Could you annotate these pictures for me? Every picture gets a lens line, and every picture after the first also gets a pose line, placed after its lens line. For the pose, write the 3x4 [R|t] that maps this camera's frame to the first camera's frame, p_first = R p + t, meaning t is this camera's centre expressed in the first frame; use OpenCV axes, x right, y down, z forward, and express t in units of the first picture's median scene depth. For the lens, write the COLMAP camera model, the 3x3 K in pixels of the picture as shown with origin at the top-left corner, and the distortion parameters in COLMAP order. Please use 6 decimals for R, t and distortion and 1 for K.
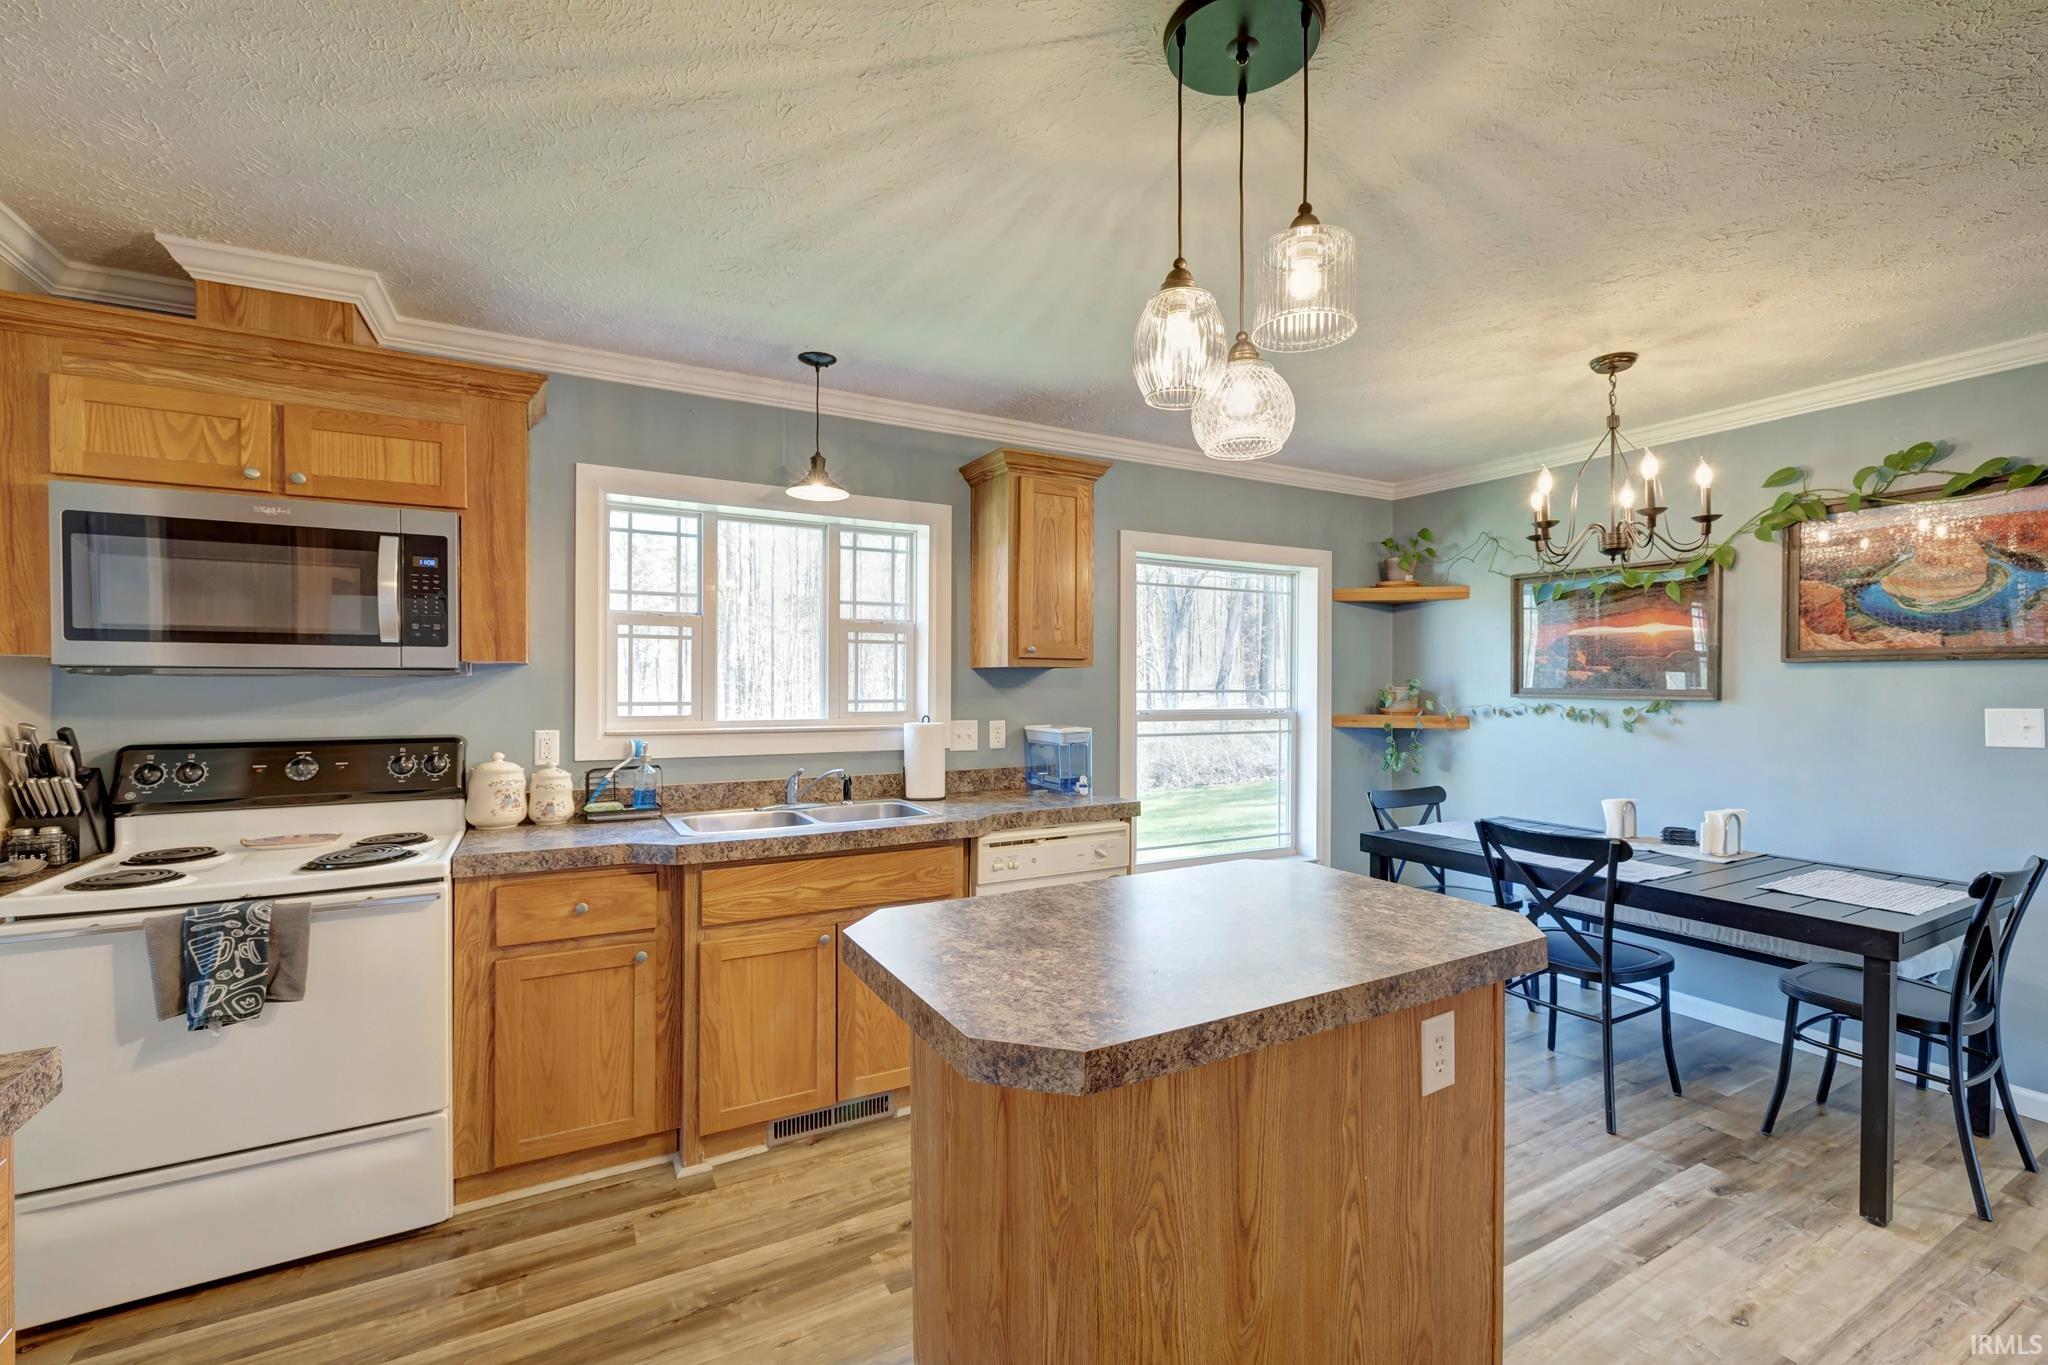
lens RADIAL K [[869.2, 0, 1041.4], [0, 869.2, 681.6], [0, 0, 1]] dist [0.004427, 0.001308]
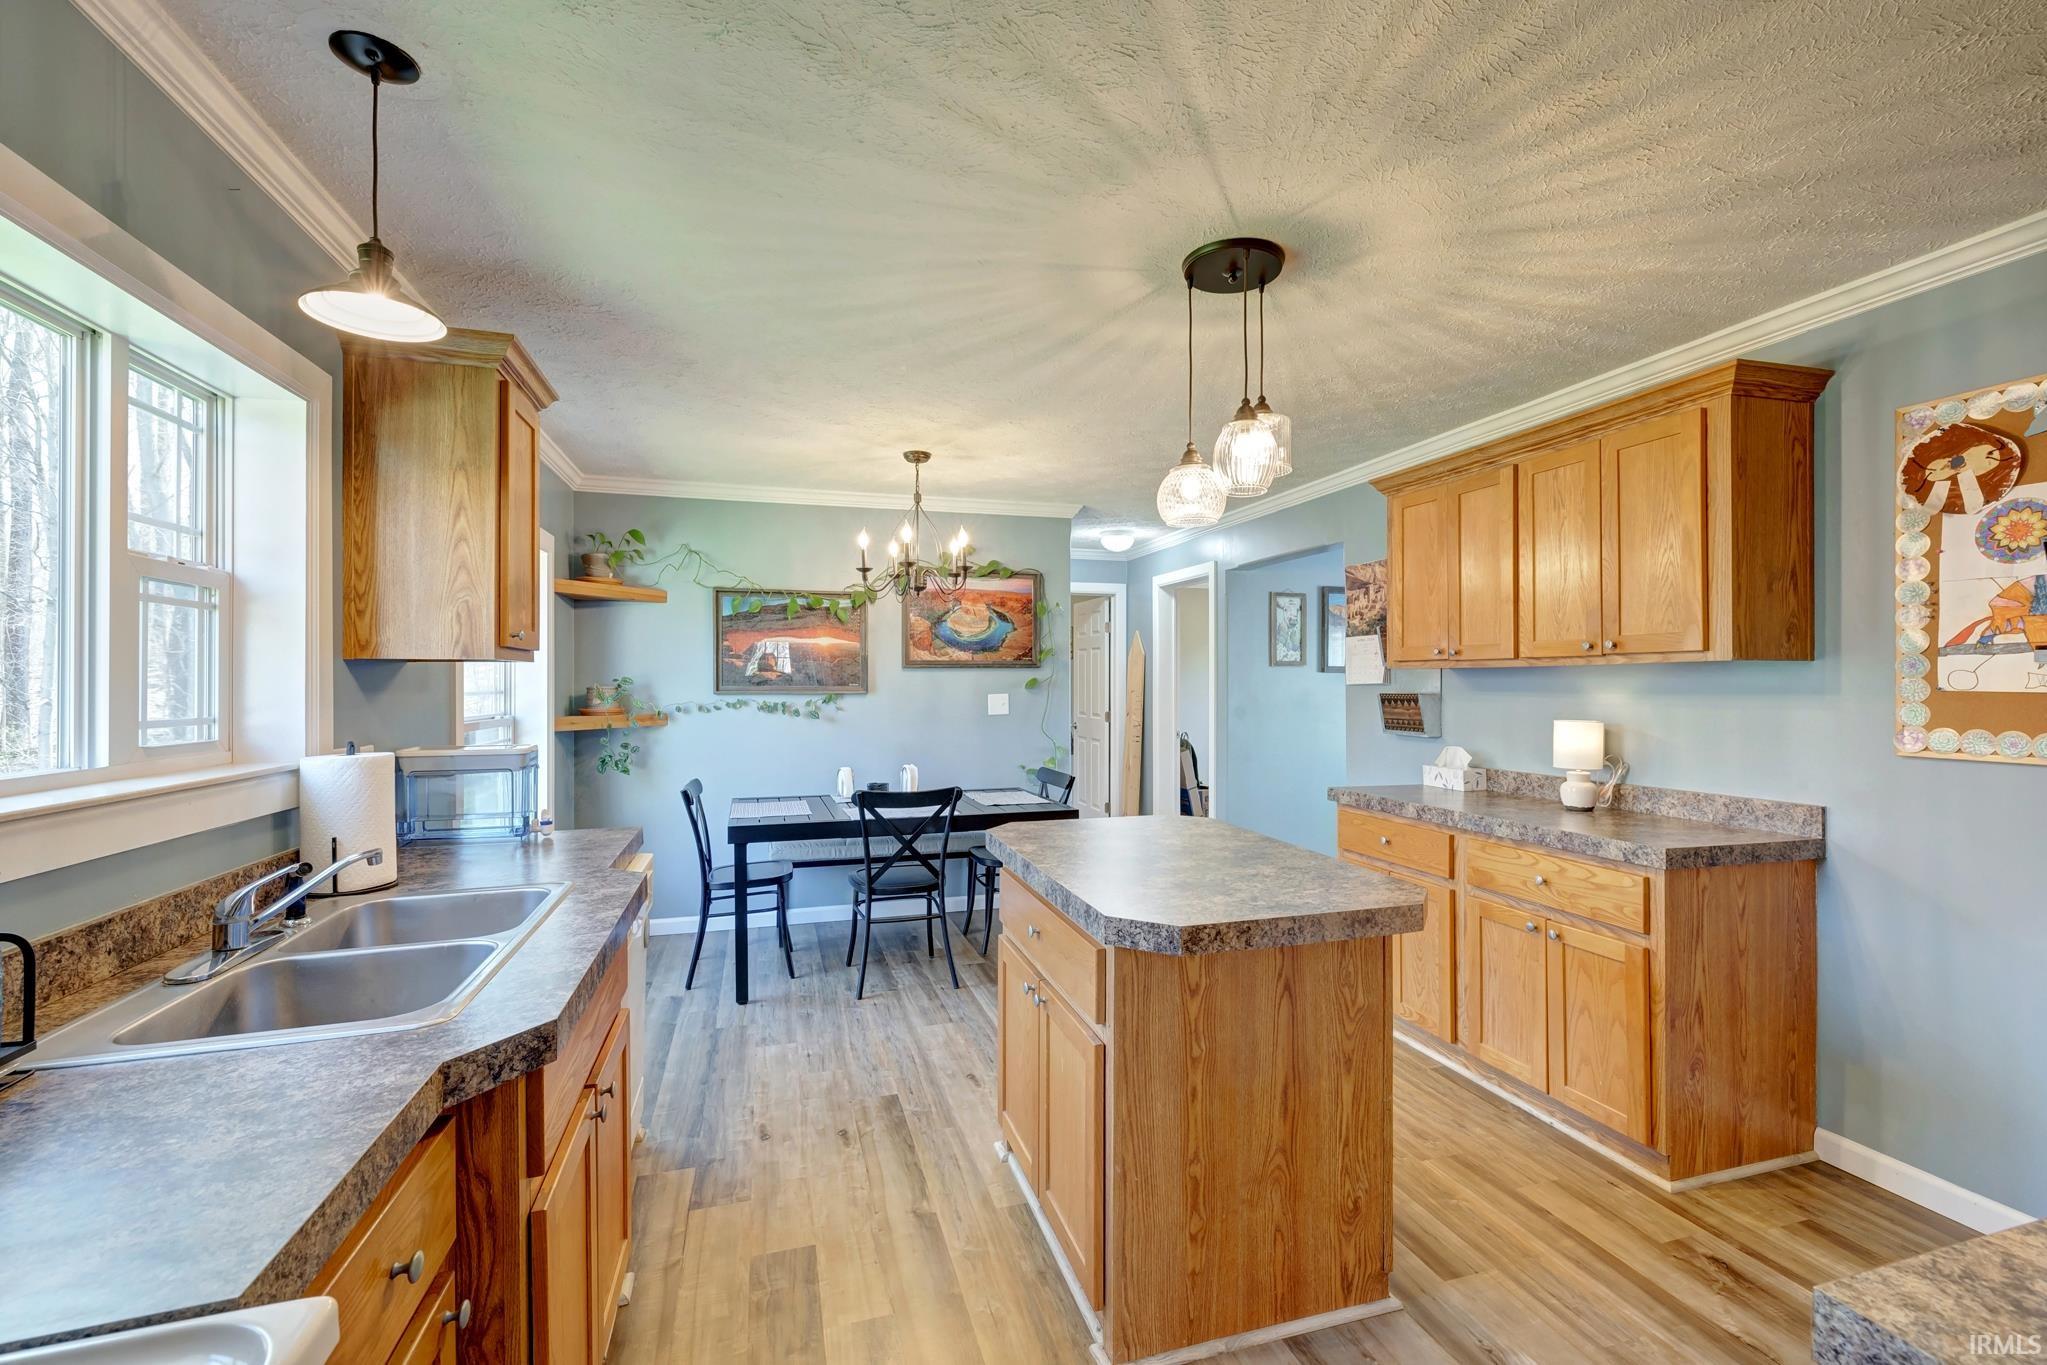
lens RADIAL K [[868.8, 0, 1015.7], [0, 868.8, 678.2], [0, 0, 1]] dist [0.004427, 0.001308]
pose [[0.227314, 0.000294, 0.973821, -0.611019], [0.002187, 0.999997, -0.000812, -0.001813], [-0.973819, 0.002315, 0.227313, 0.462961]]
